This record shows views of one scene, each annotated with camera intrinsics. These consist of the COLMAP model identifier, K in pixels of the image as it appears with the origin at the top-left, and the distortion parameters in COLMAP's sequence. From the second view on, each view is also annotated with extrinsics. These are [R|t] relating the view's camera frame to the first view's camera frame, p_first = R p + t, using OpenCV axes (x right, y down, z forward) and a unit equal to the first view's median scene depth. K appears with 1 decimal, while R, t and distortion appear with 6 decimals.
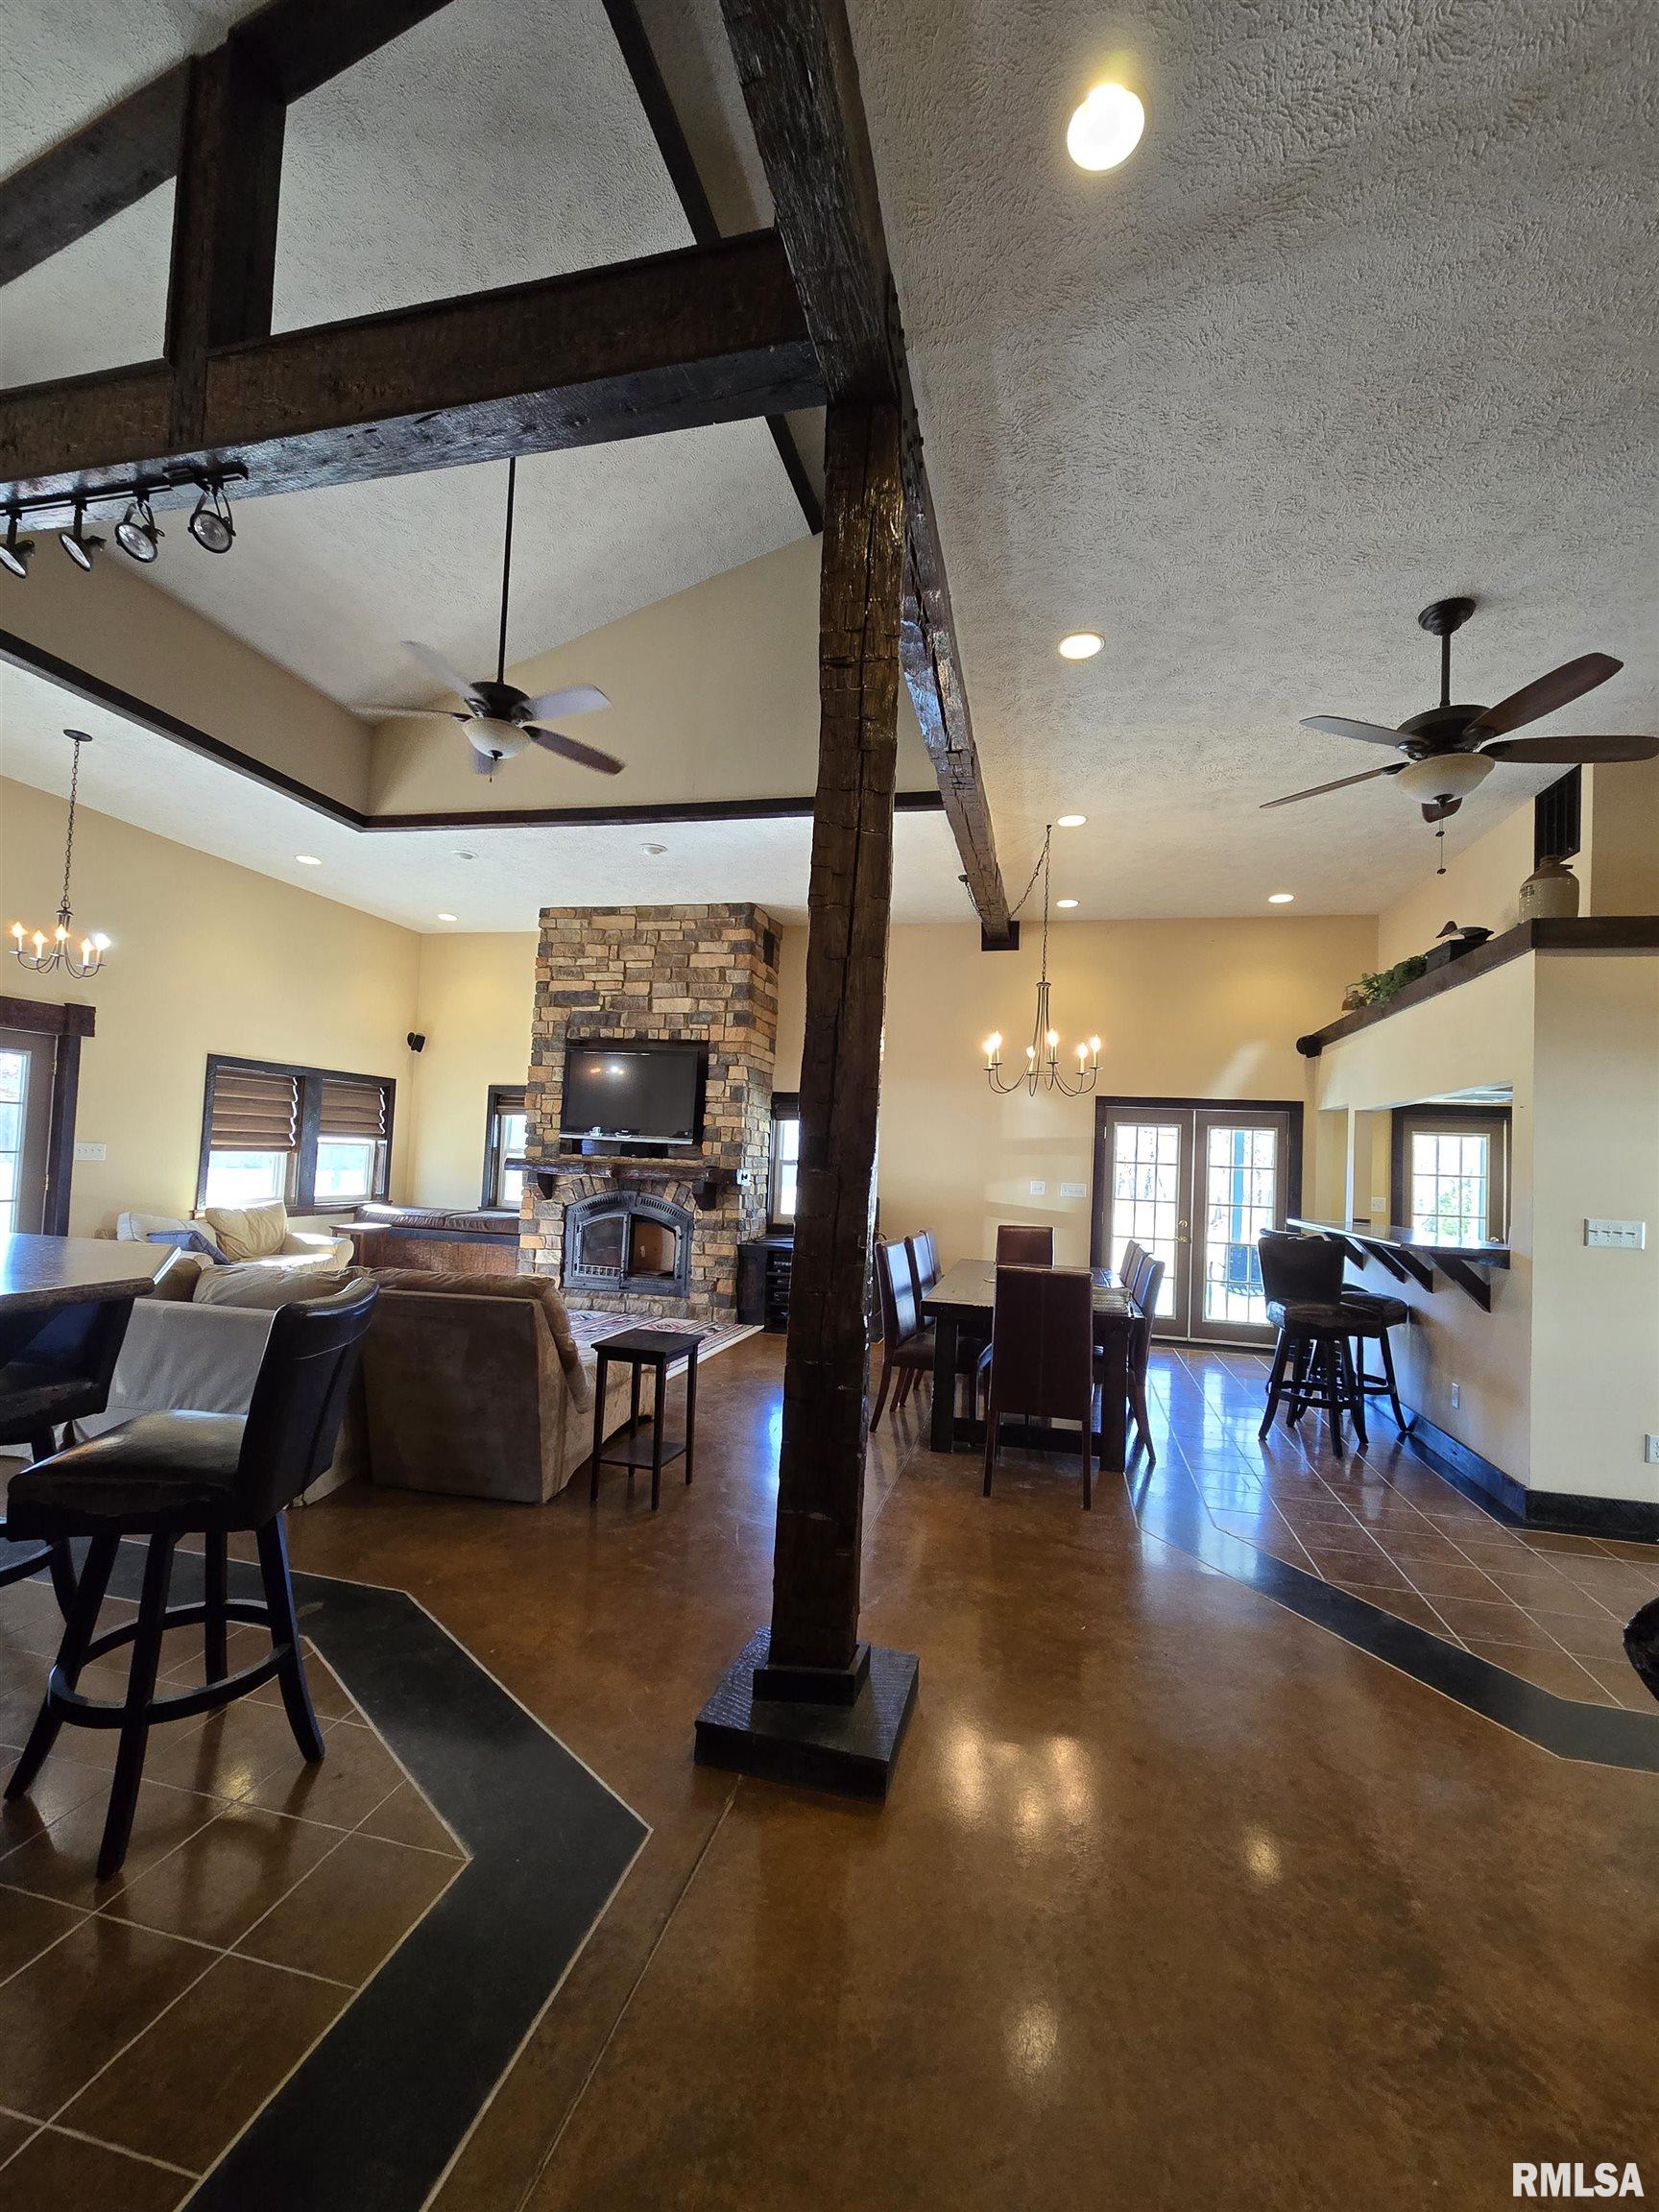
lens RADIAL K [[910.9, 0, 830.9], [0, 910.9, 1116.2], [0, 0, 1]] dist [0.000968, 0.002766]
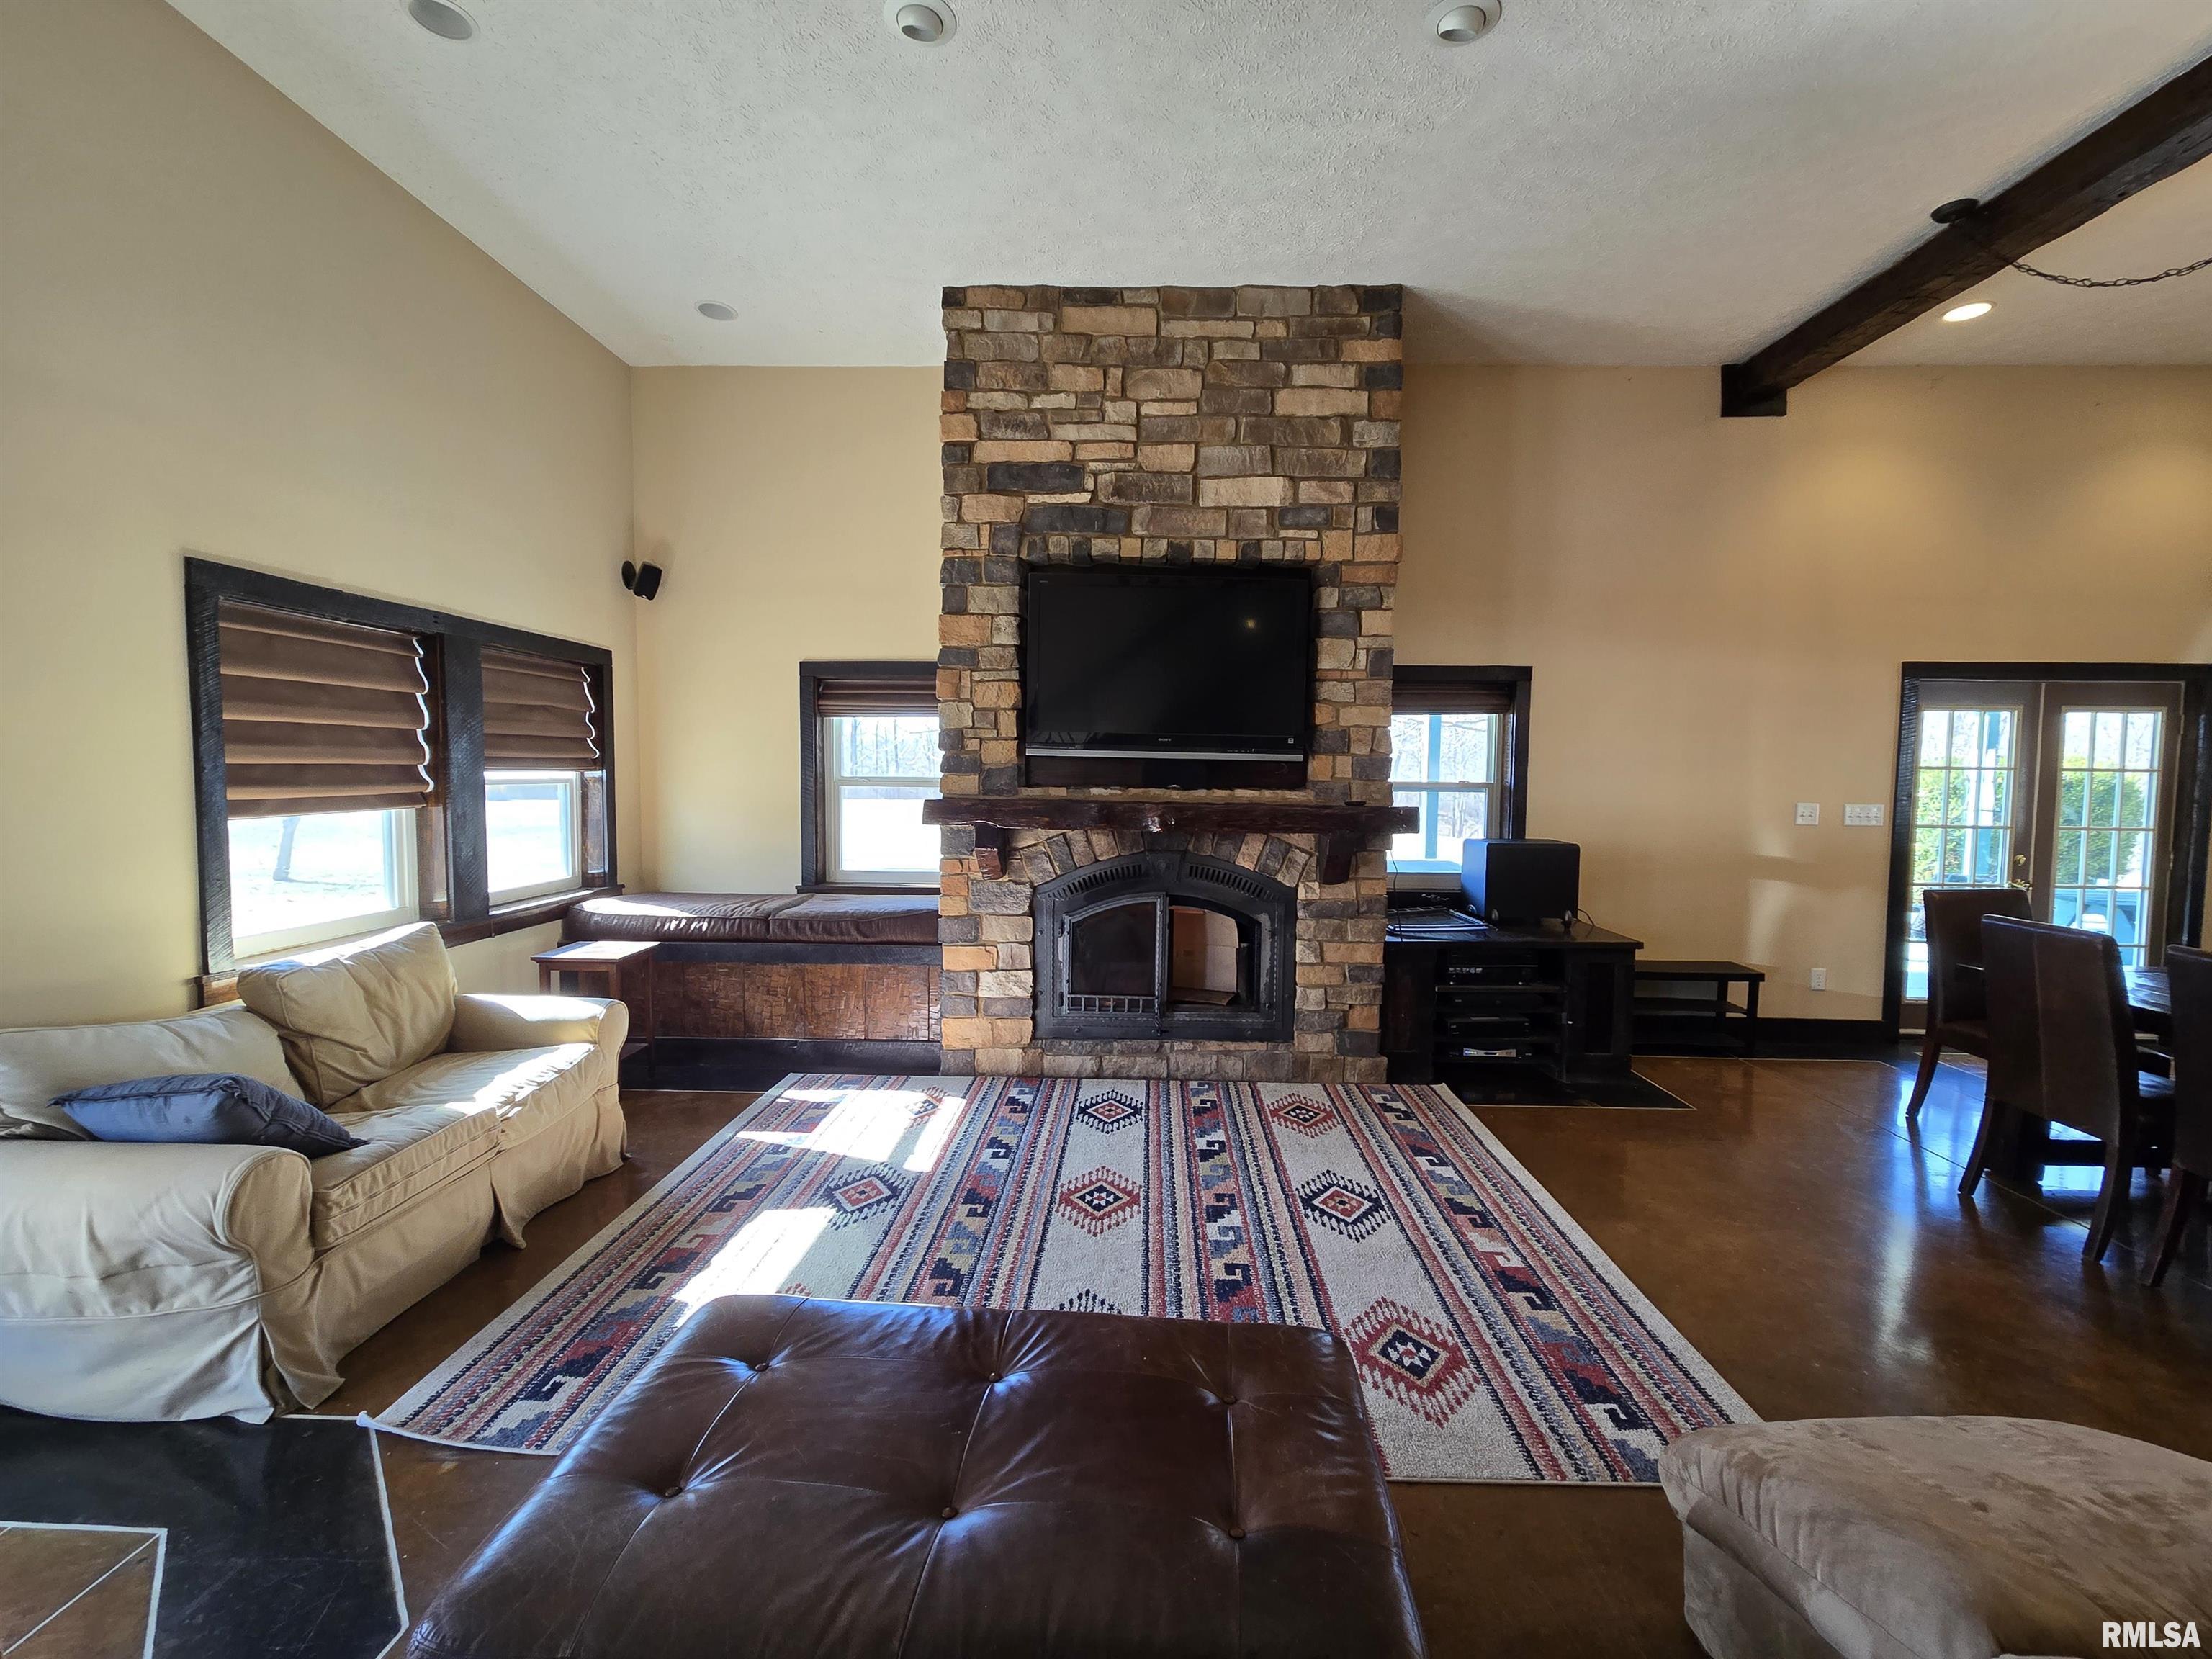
lens RADIAL K [[910.9, 0, 1117.3], [0, 910.9, 821.7], [0, 0, 1]] dist [0.000968, 0.002766]
pose [[0.976029, -0.046241, 0.212670, -0.354417], [0.022341, 0.993293, 0.113443, 0.003387], [-0.216489, -0.105972, 0.970517, 0.486924]]
